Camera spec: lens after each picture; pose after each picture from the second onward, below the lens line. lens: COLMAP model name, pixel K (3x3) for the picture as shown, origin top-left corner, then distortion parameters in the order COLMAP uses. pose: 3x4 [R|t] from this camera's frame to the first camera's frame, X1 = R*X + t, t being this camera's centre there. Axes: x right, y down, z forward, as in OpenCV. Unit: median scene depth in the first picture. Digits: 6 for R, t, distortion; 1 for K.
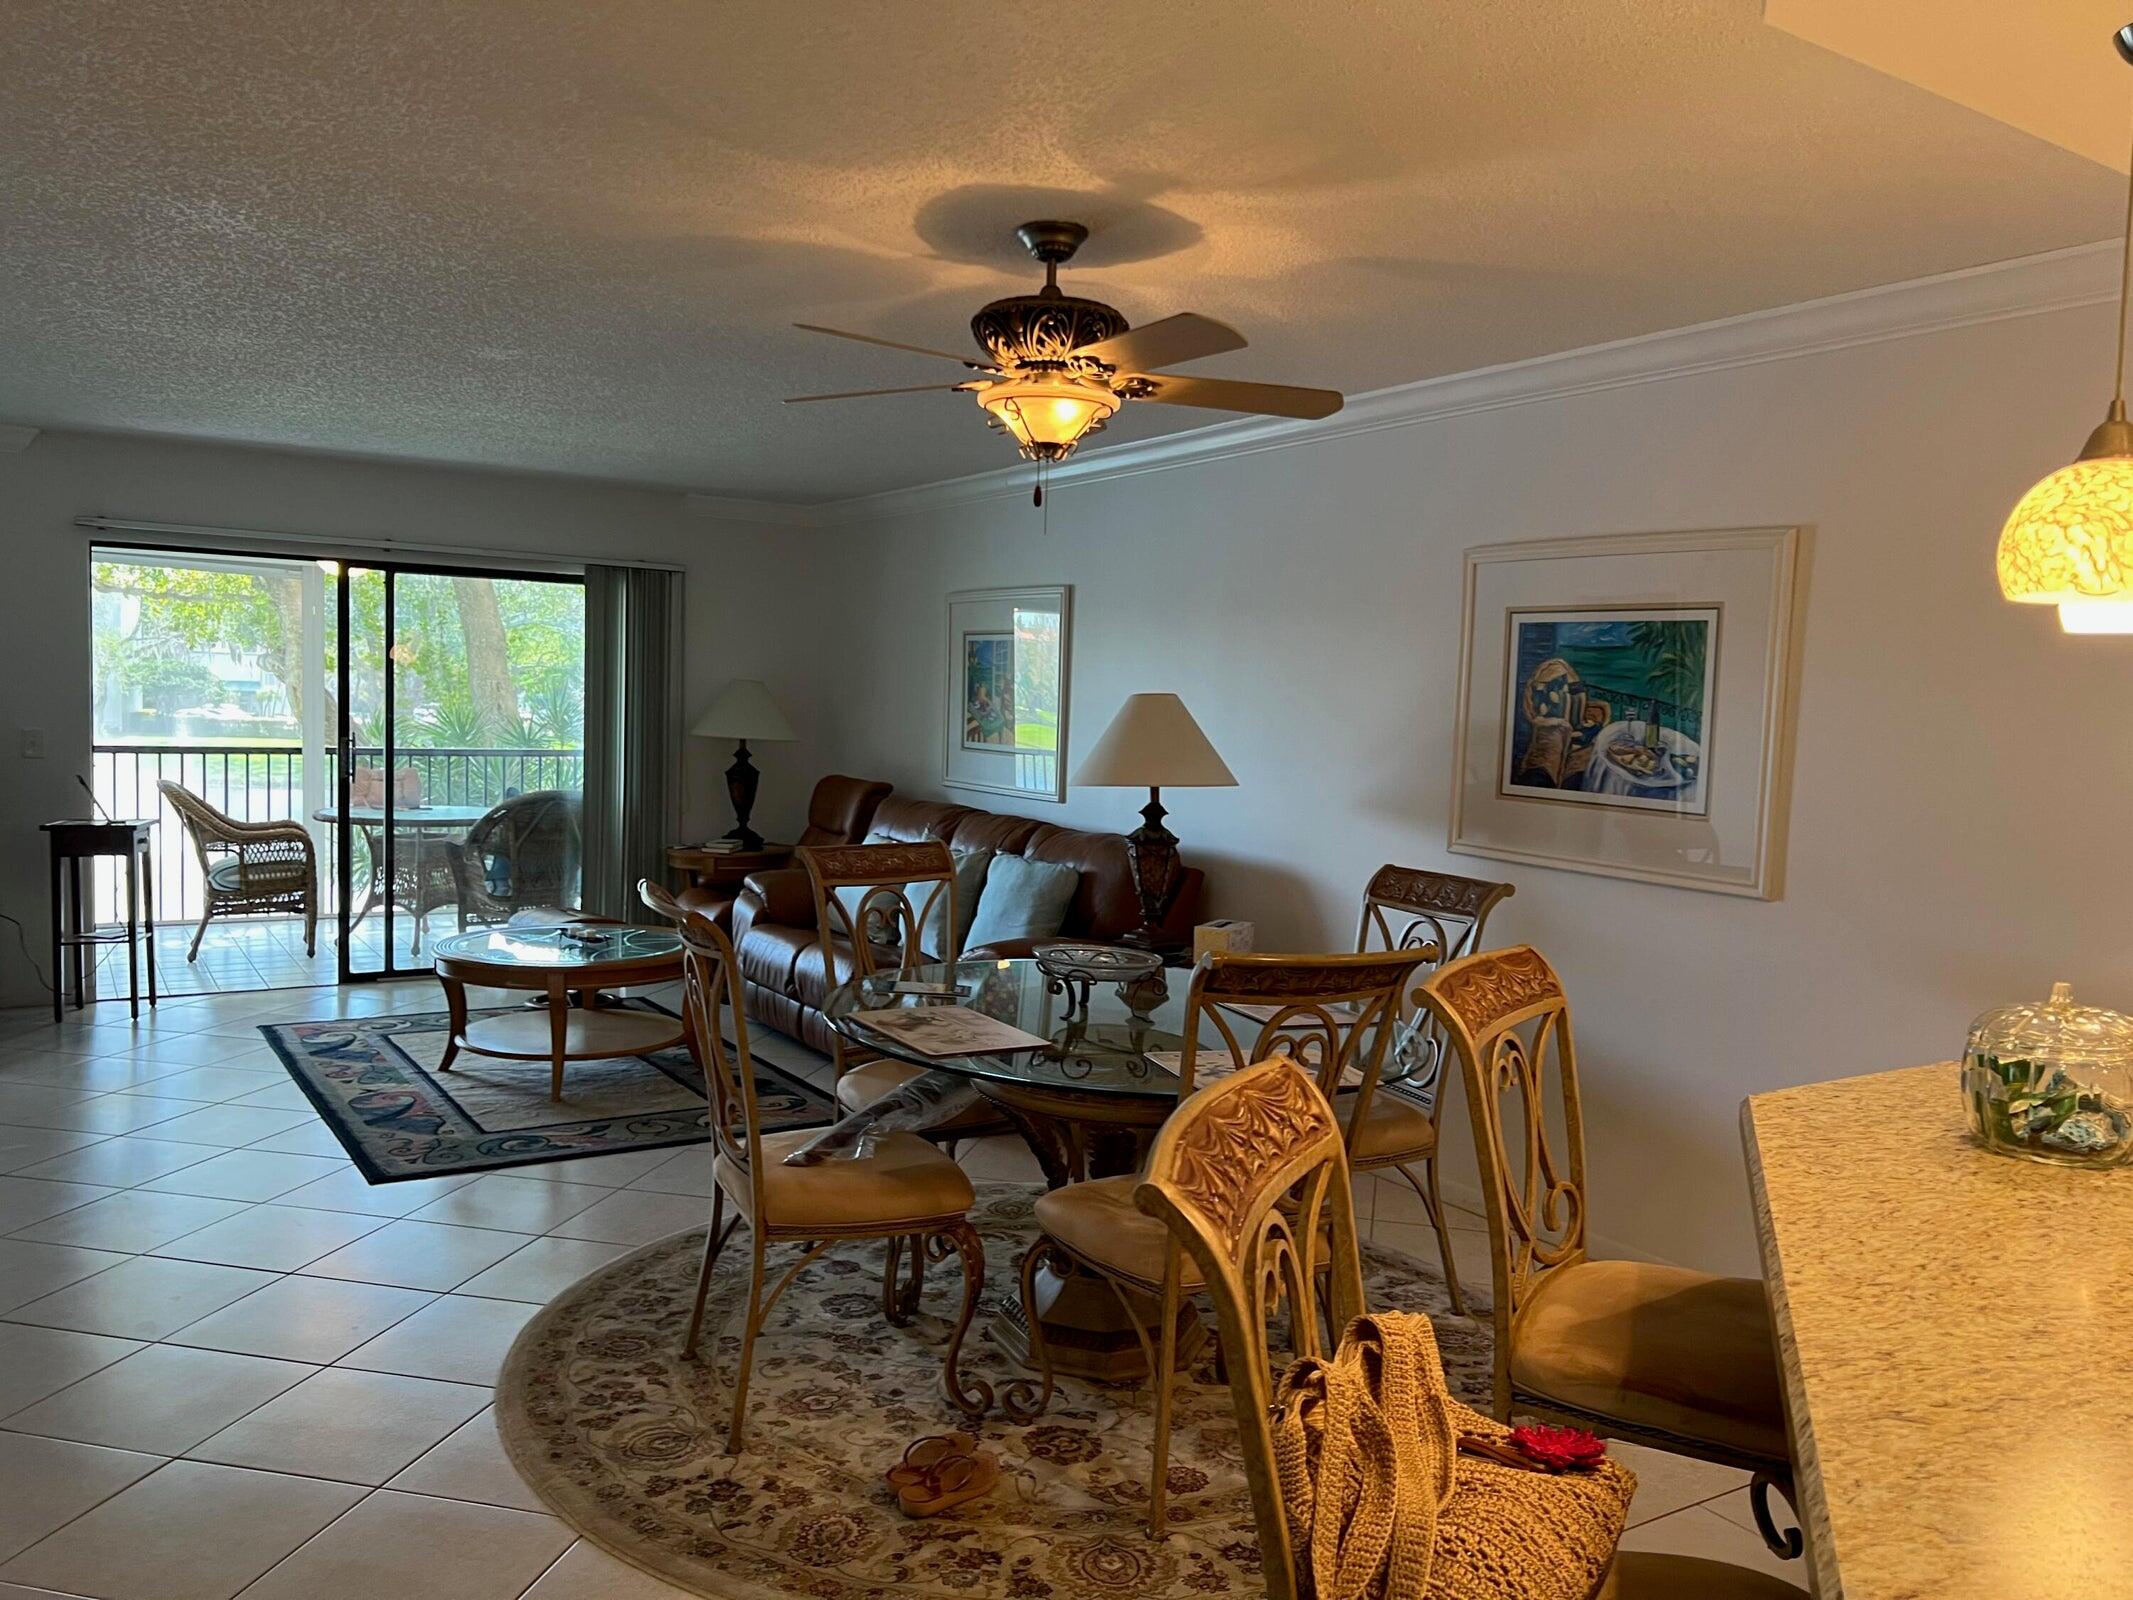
lens RADIAL K [[1621.3, 0, 1054.3], [0, 1621.3, 812.5], [0, 0, 1]] dist [0.063539, -0.062451]
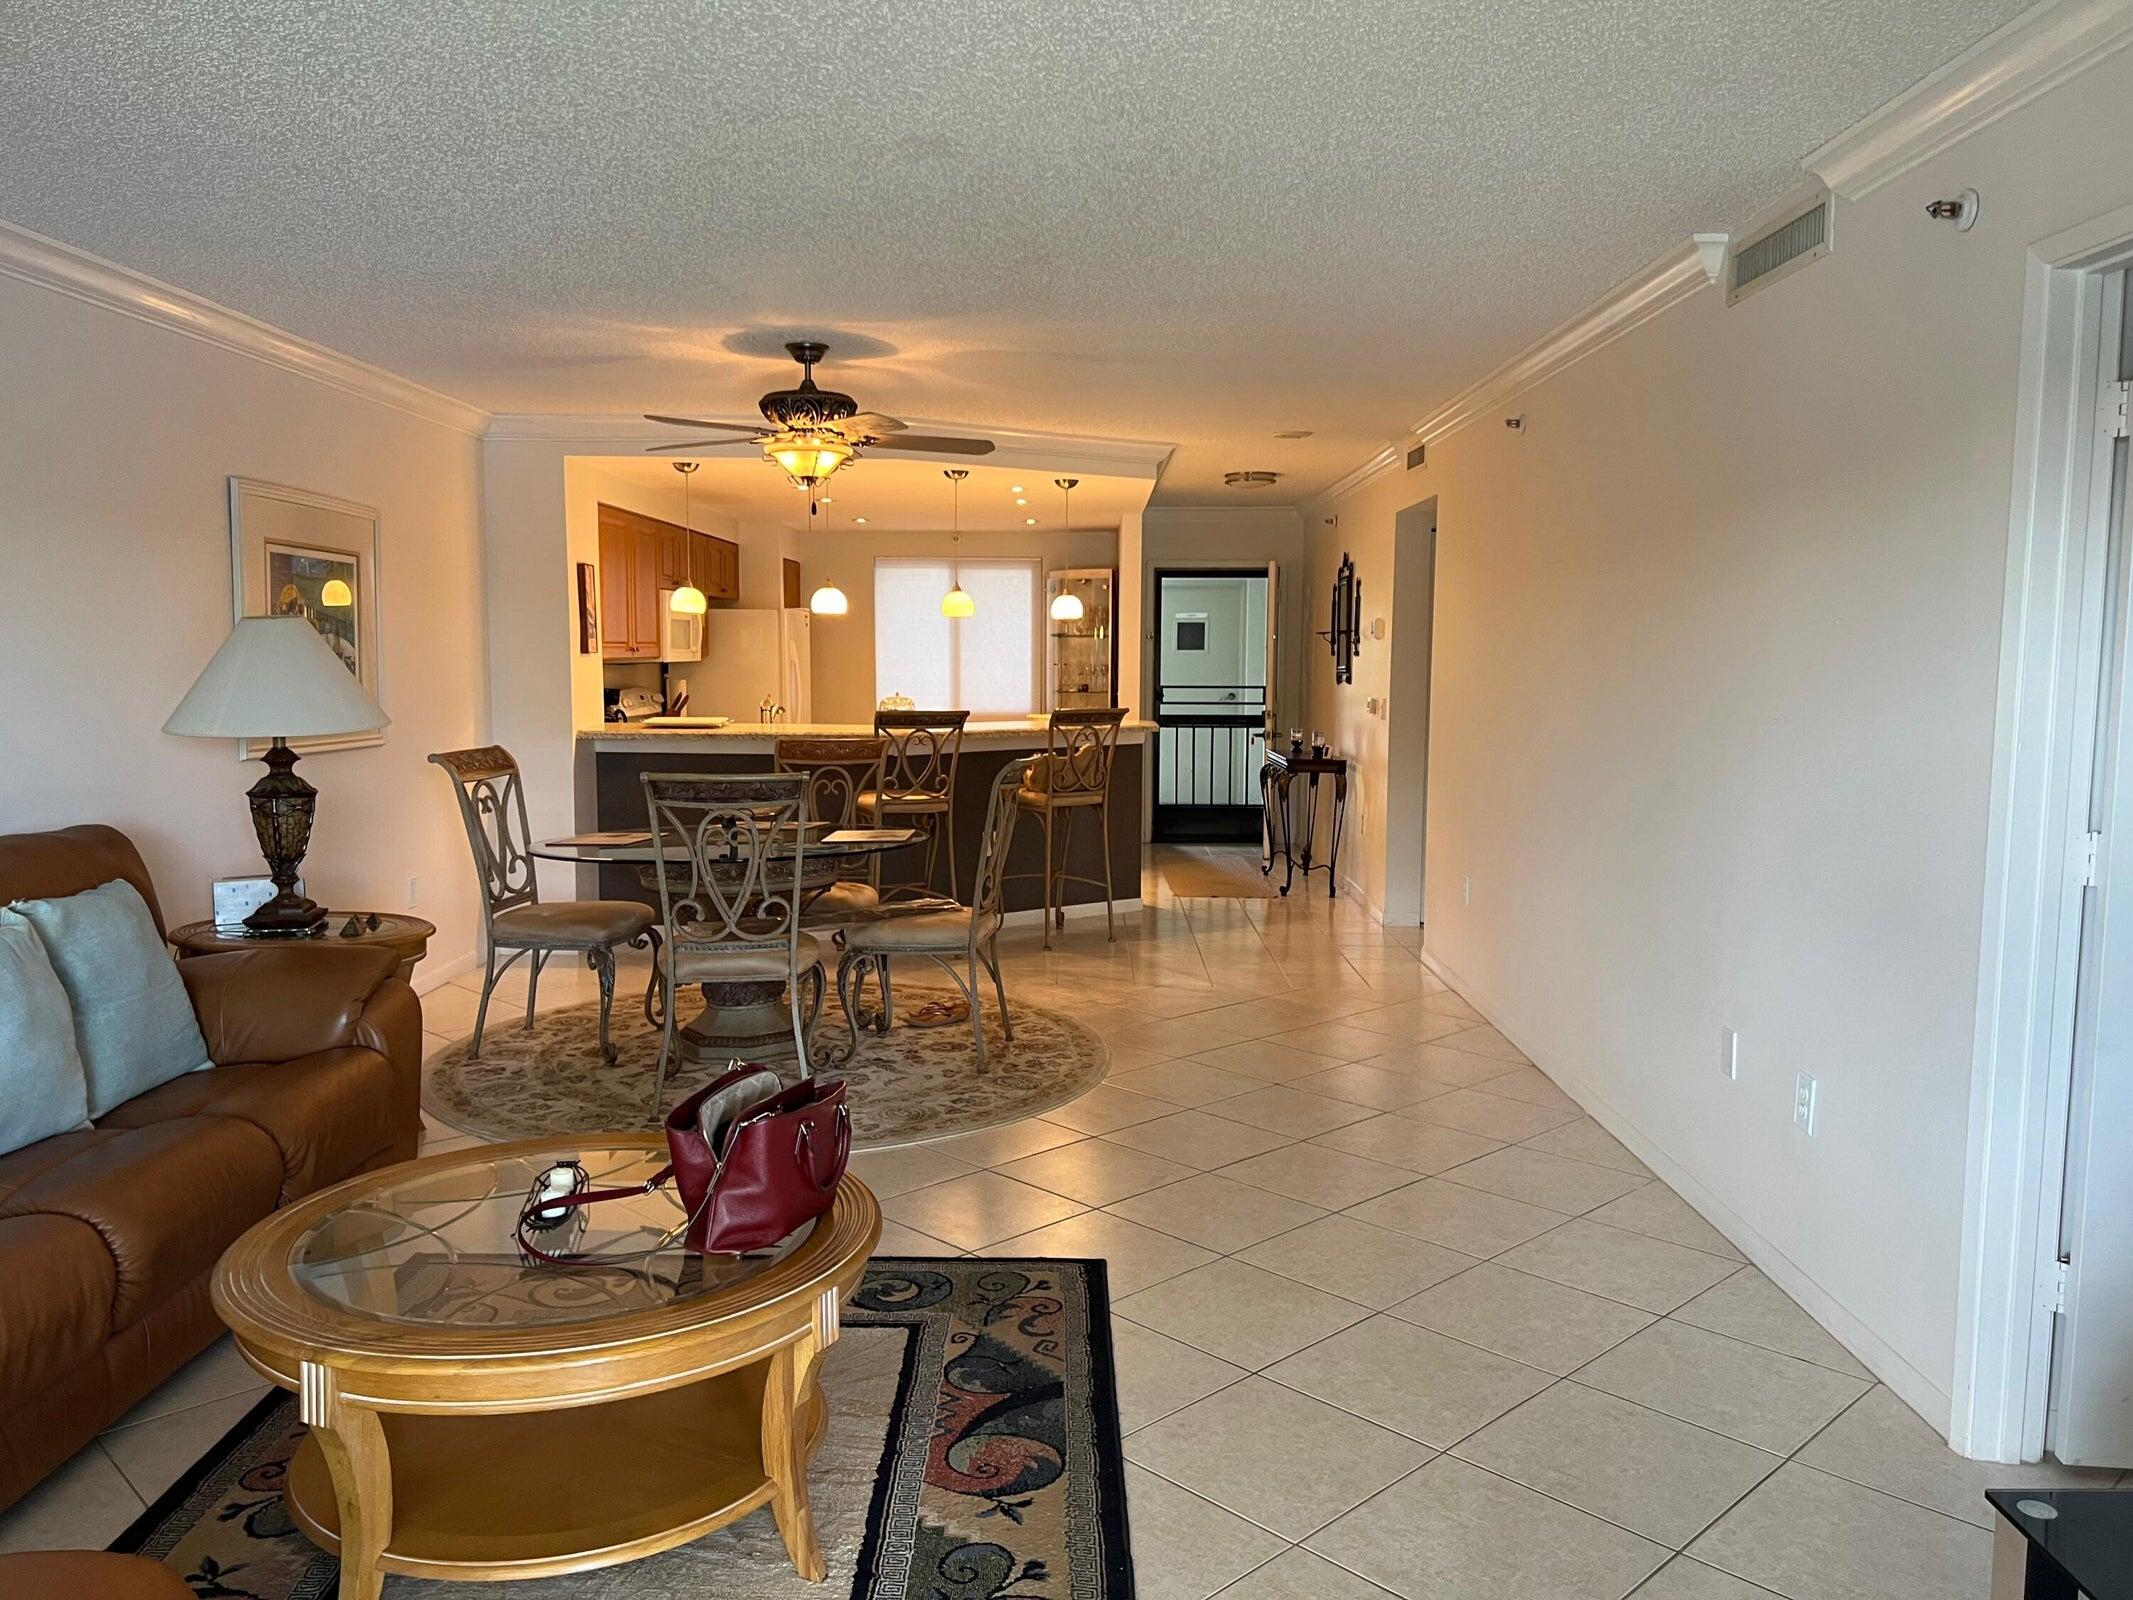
lens RADIAL K [[1621.3, 0, 1054.3], [0, 1621.3, 812.5], [0, 0, 1]] dist [0.063539, -0.062451]
pose [[-0.840944, -0.086716, 0.534129, -0.723975], [0.011010, 0.984130, 0.177109, -0.116989], [-0.541010, 0.154819, -0.826643, 1.477616]]
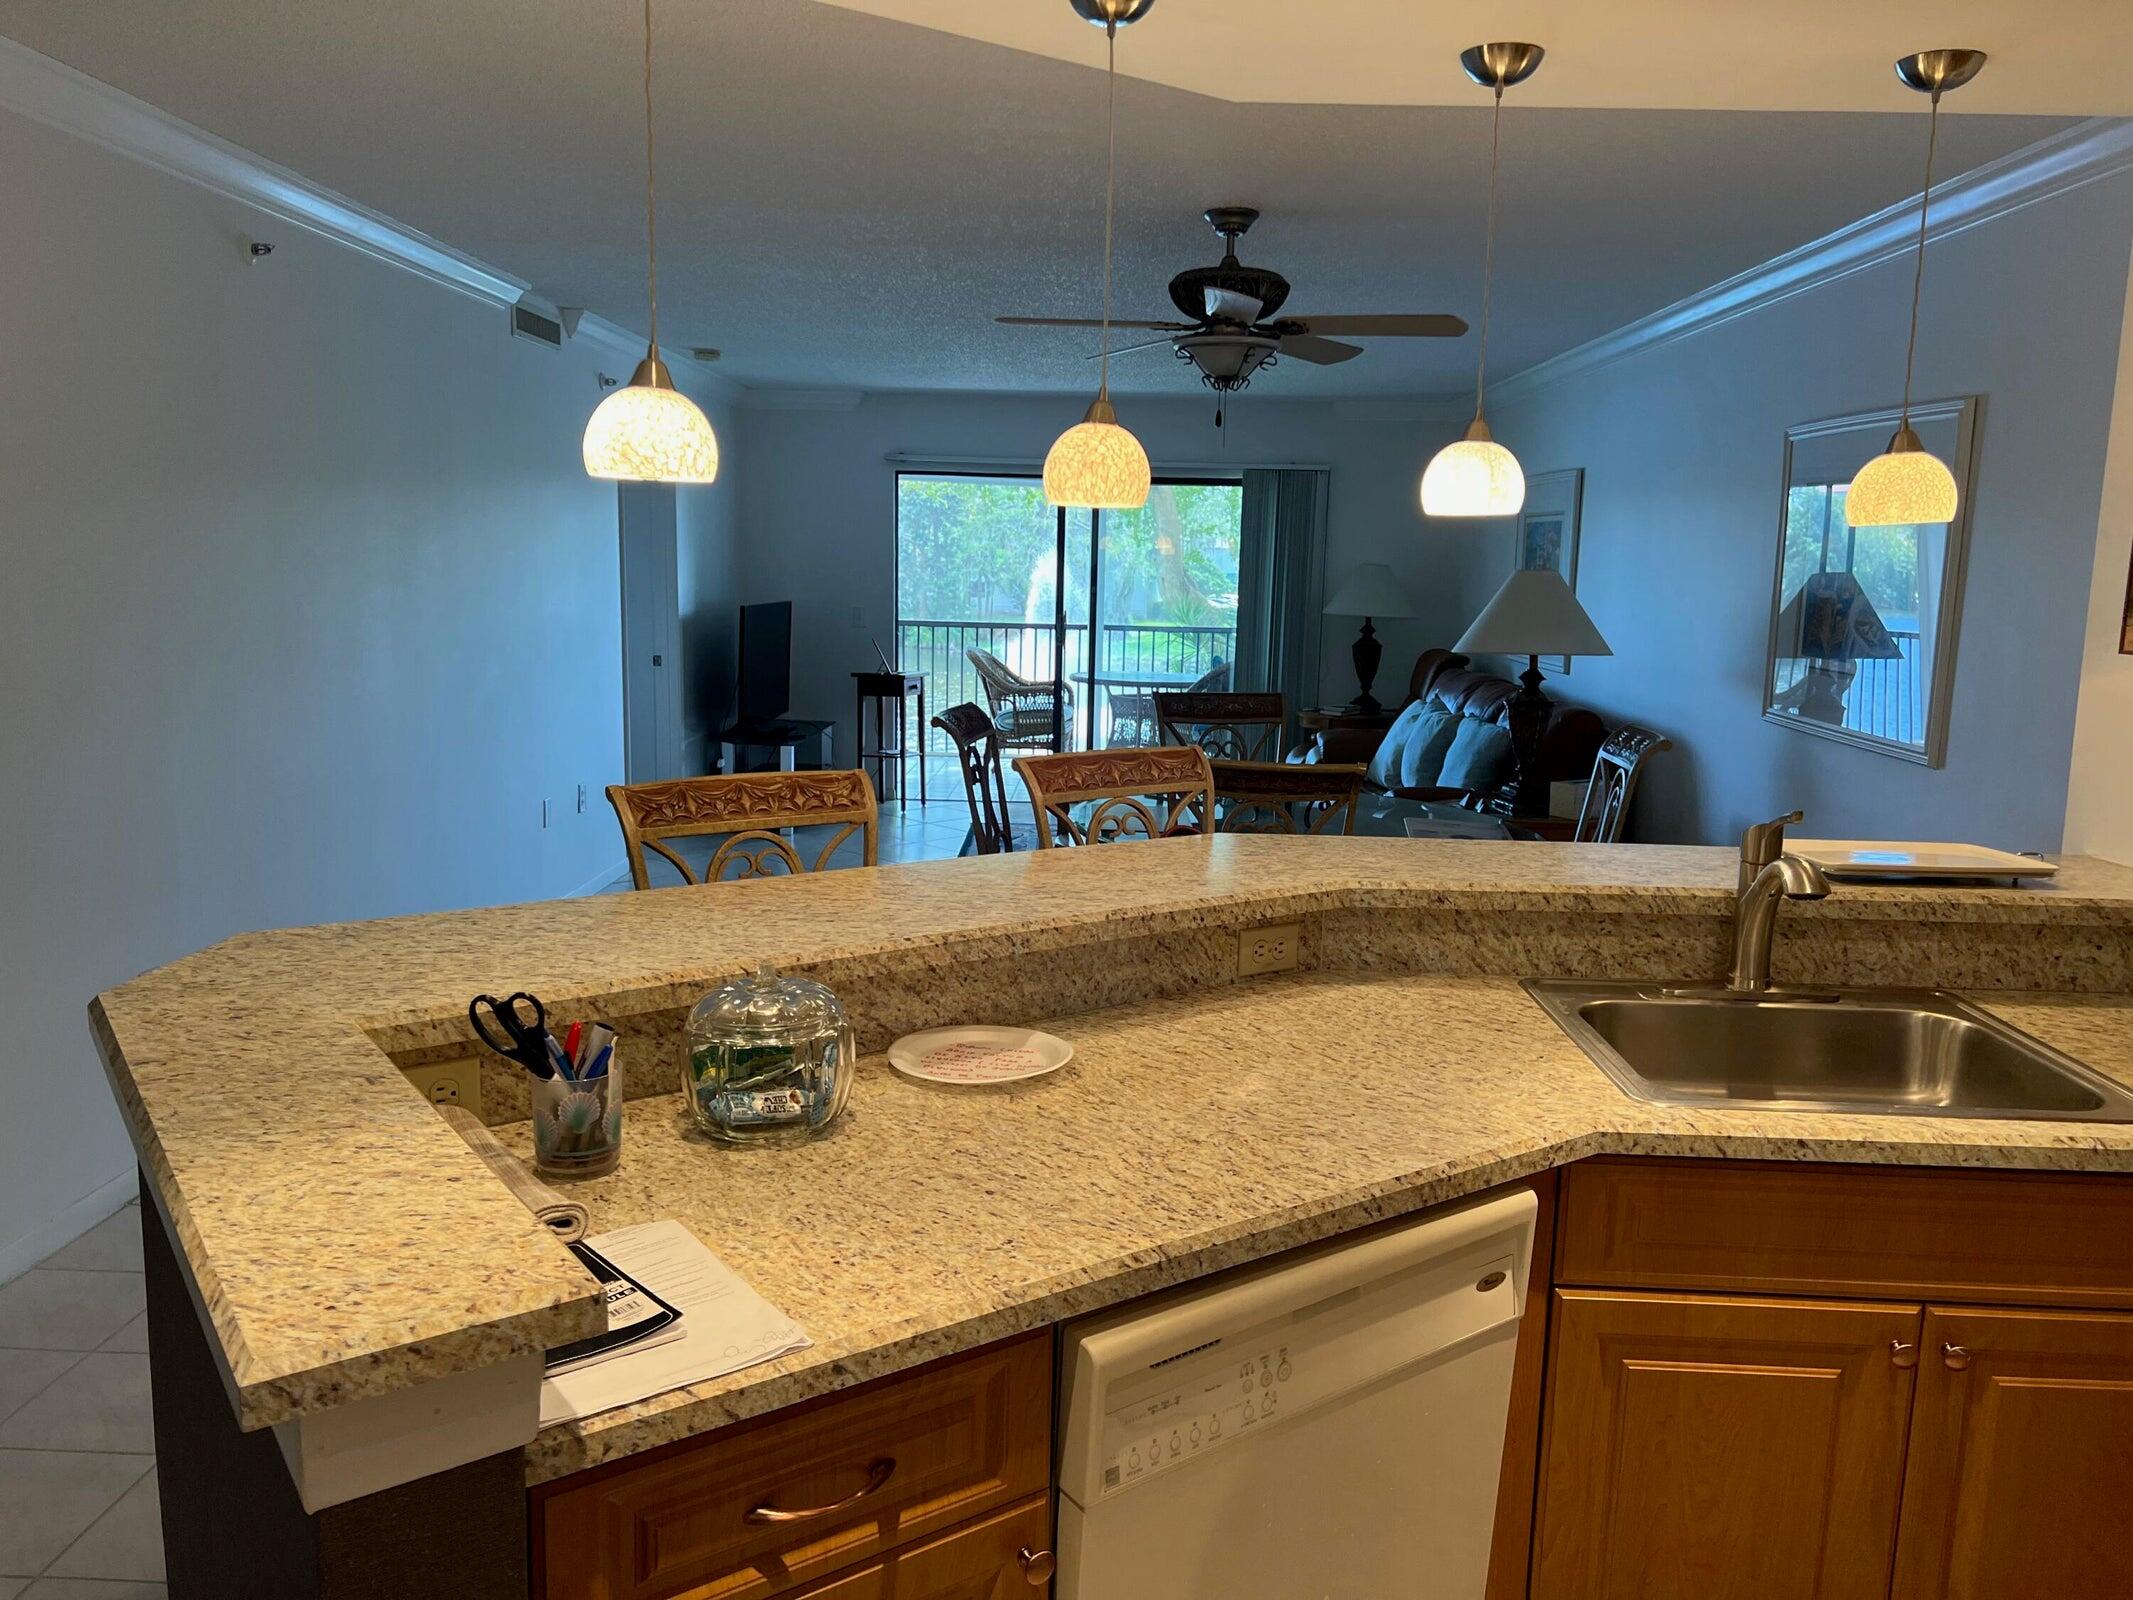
lens RADIAL K [[1591.1, 0, 1028.8], [0, 1591.1, 806.3], [0, 0, 1]] dist [0.063736, -0.081603]
pose [[0.828454, 0.072429, -0.555353, 0.392784], [-0.035719, 0.996417, 0.076669, 0.015611], [0.558916, -0.043680, 0.828073, -0.109284]]
